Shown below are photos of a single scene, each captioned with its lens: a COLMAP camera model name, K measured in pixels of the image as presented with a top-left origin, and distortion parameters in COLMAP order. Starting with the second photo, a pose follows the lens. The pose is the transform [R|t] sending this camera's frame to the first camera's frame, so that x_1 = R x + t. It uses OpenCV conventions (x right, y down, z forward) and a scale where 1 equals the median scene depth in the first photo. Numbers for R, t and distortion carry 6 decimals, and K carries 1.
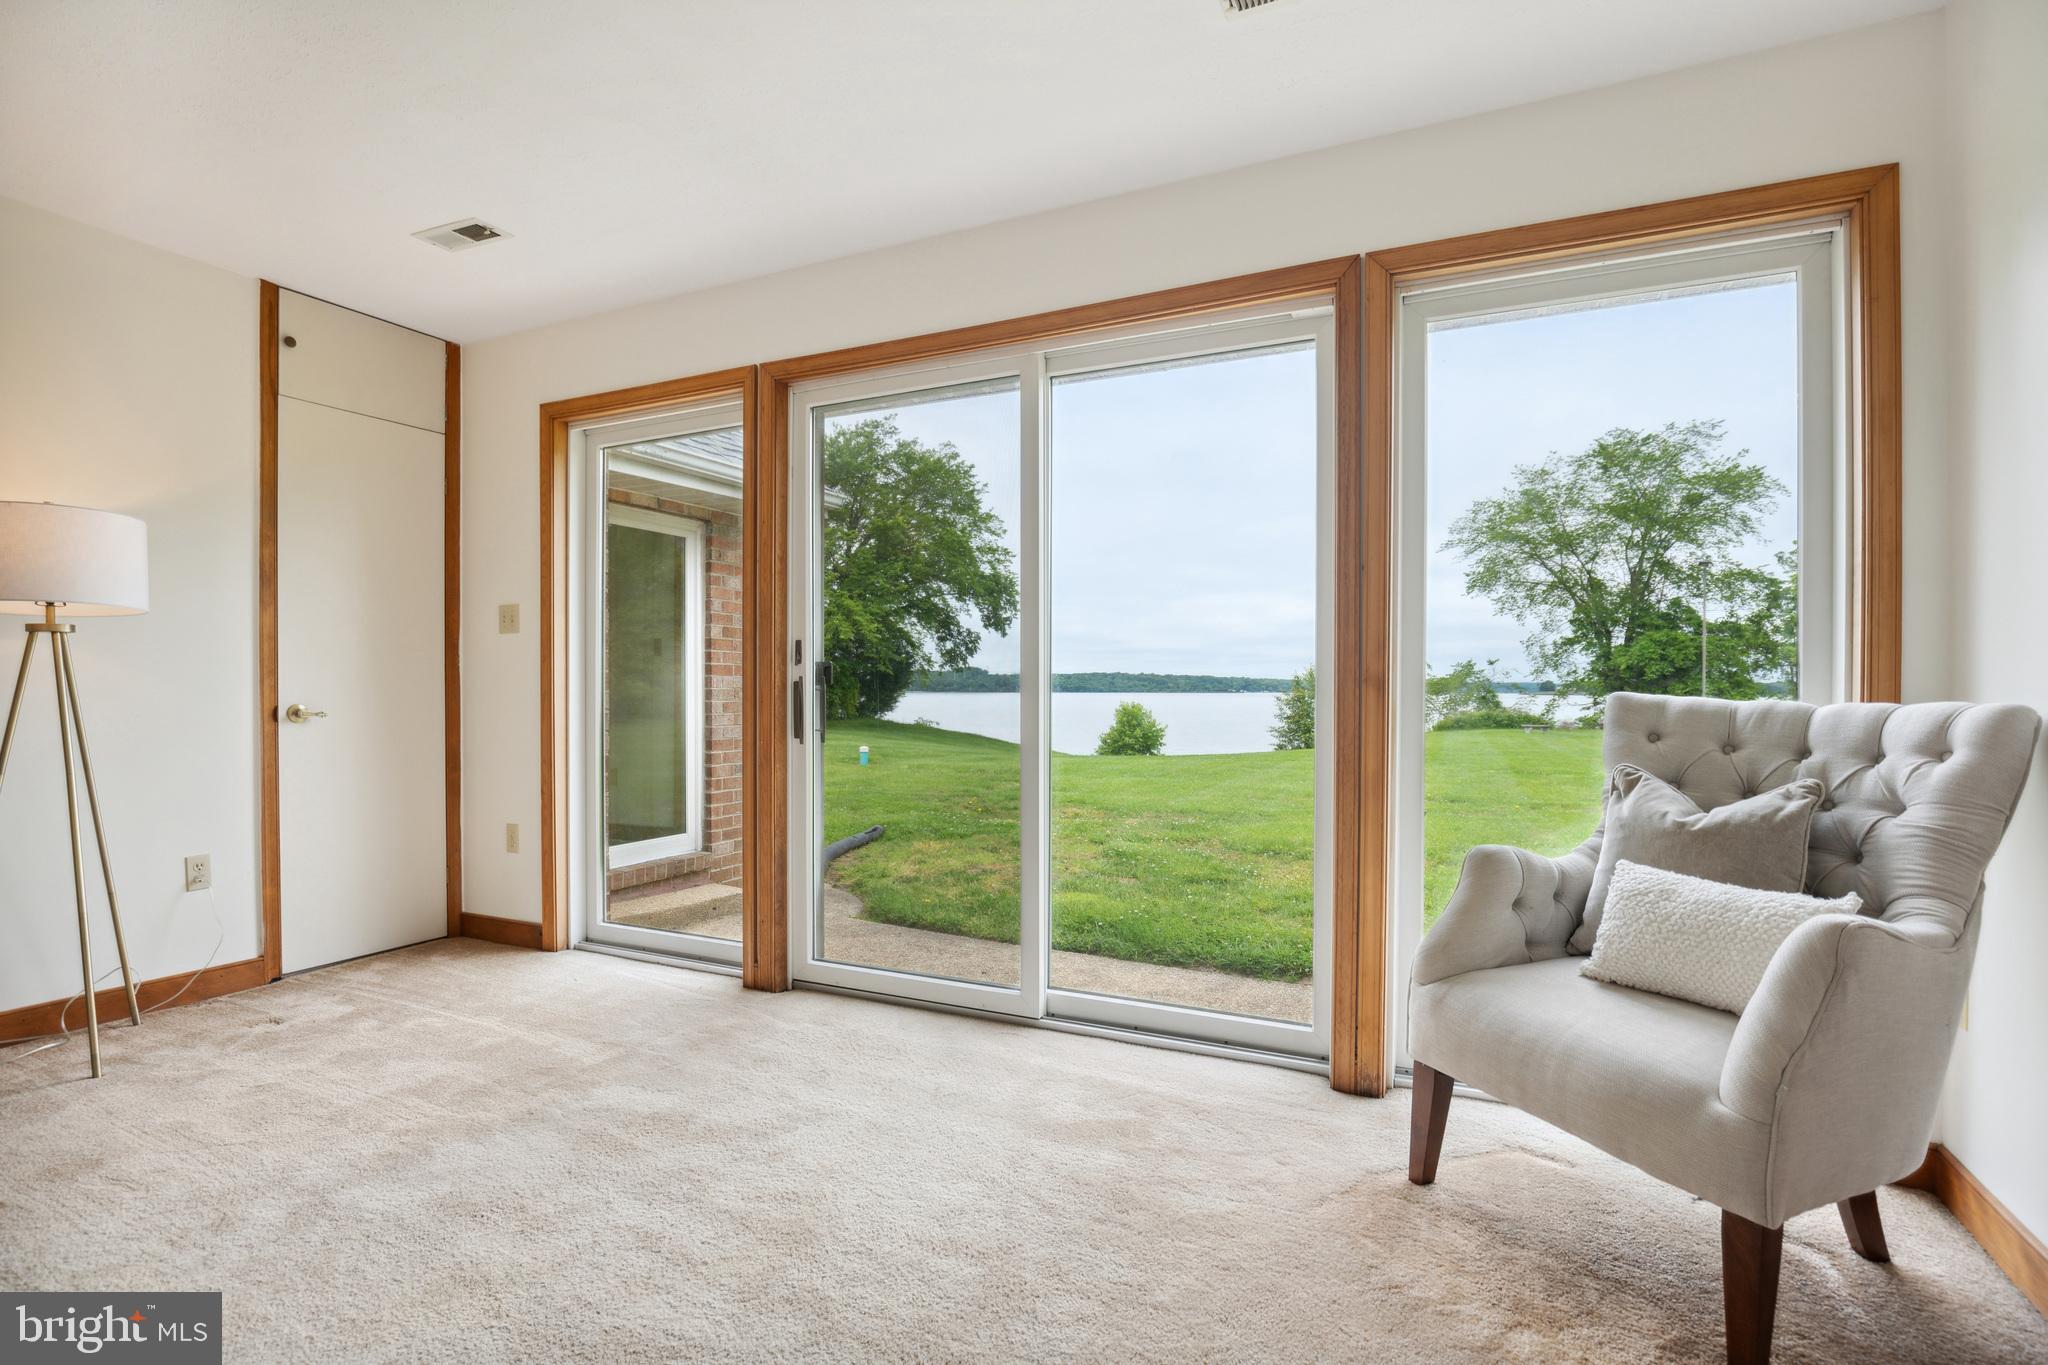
lens RADIAL K [[940.2, 0, 1029.0], [0, 940.2, 700.2], [0, 0, 1]] dist [-0.038129, 0.002648]
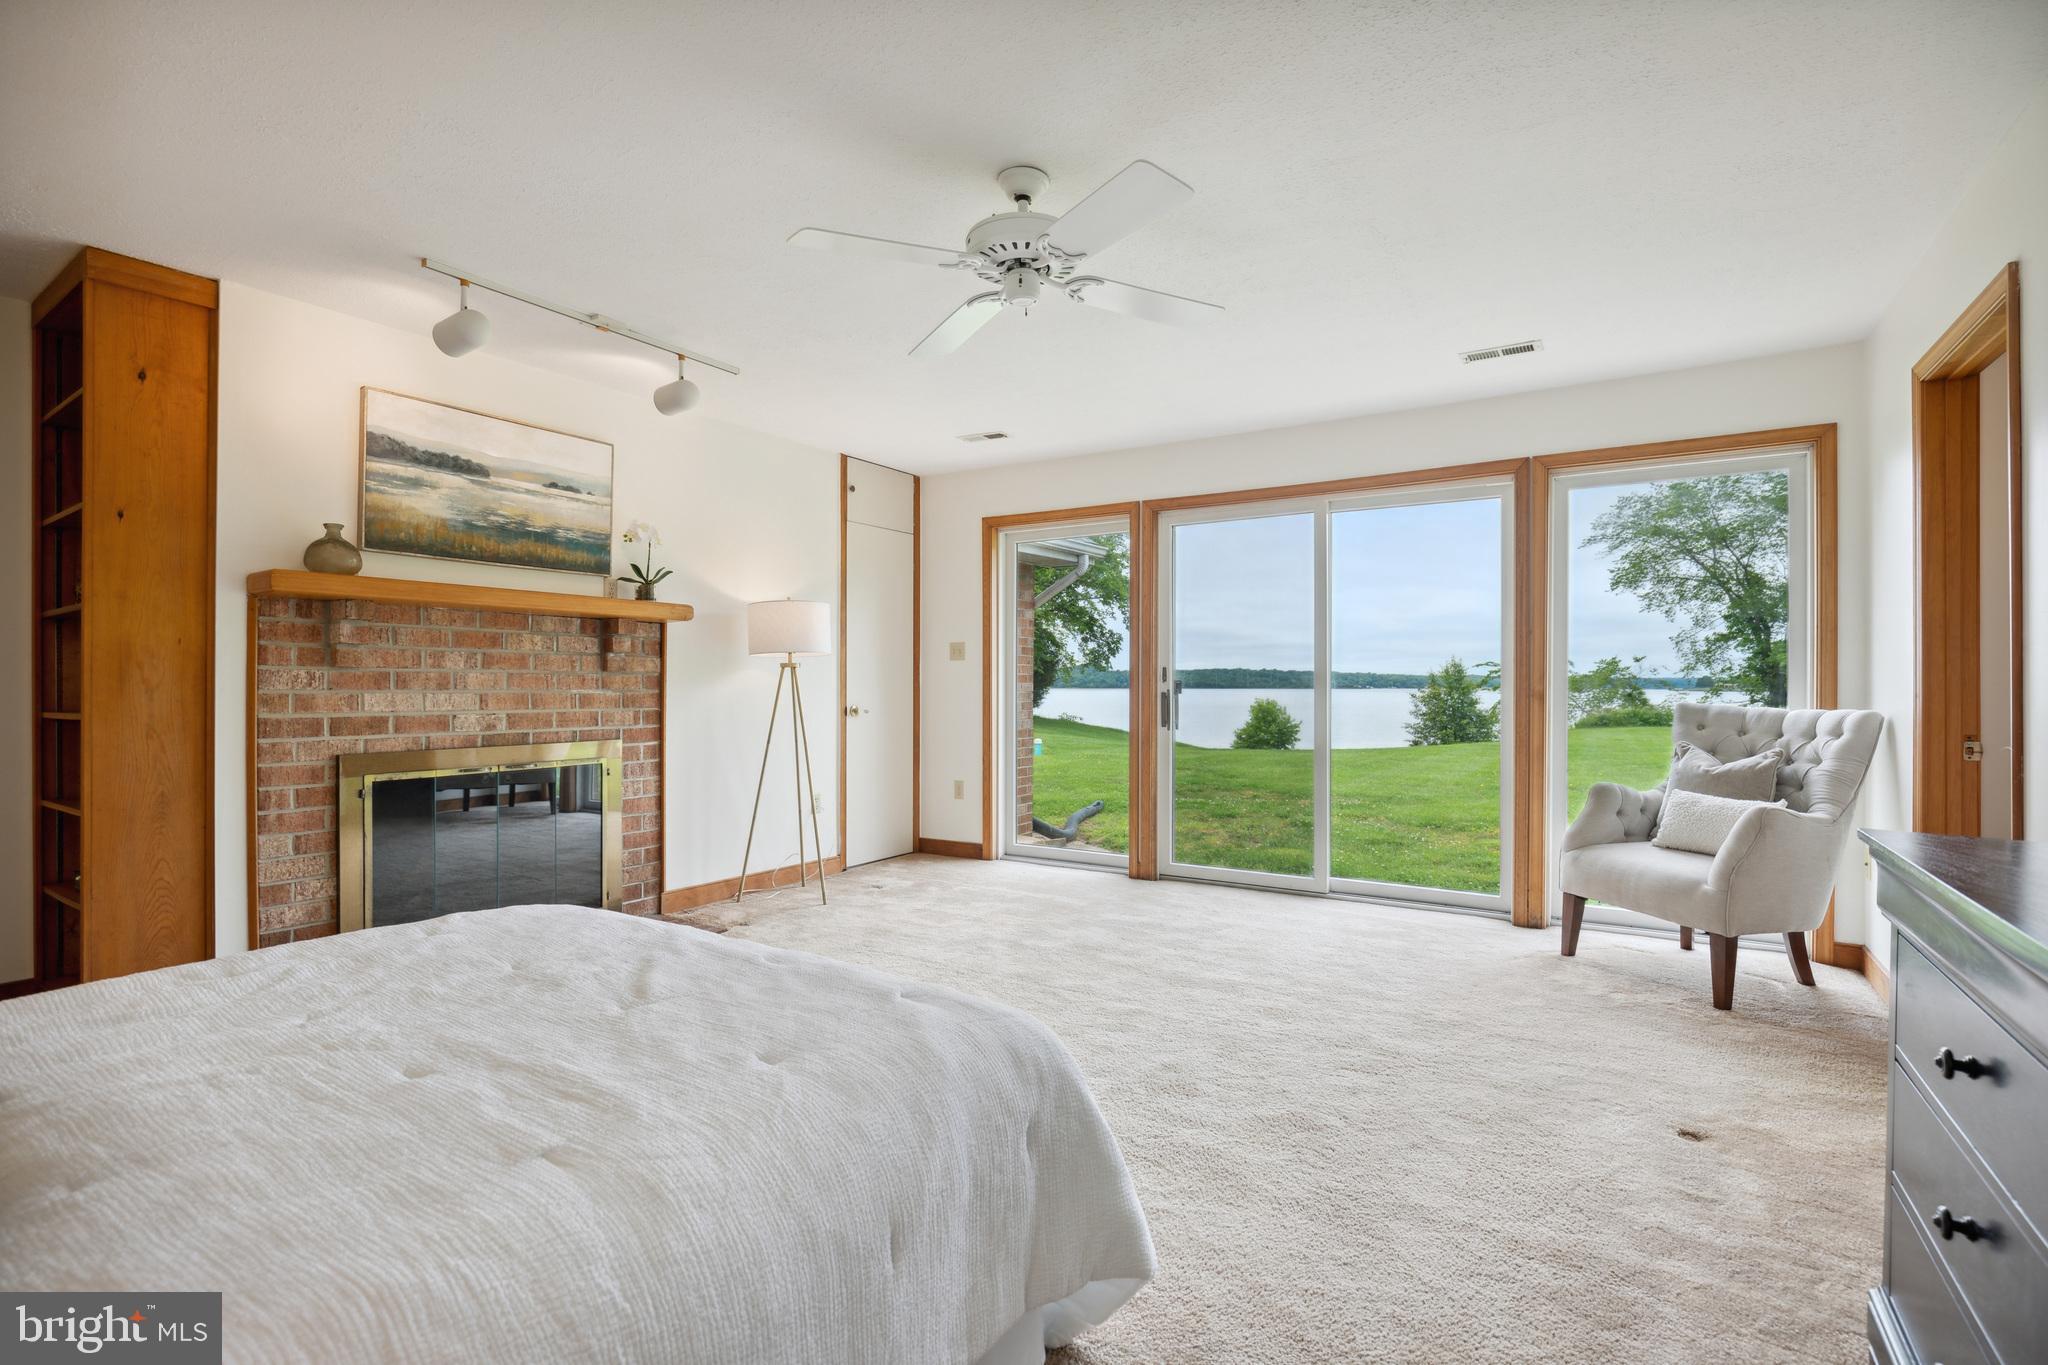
lens RADIAL K [[940.2, 0, 1008.0], [0, 940.2, 688.4], [0, 0, 1]] dist [-0.038129, 0.002648]
pose [[0.990088, 0.000389, -0.140447, -0.367609], [-0.001457, 0.999971, -0.007497, -0.018293], [0.140440, 0.007627, 0.990060, -0.859270]]
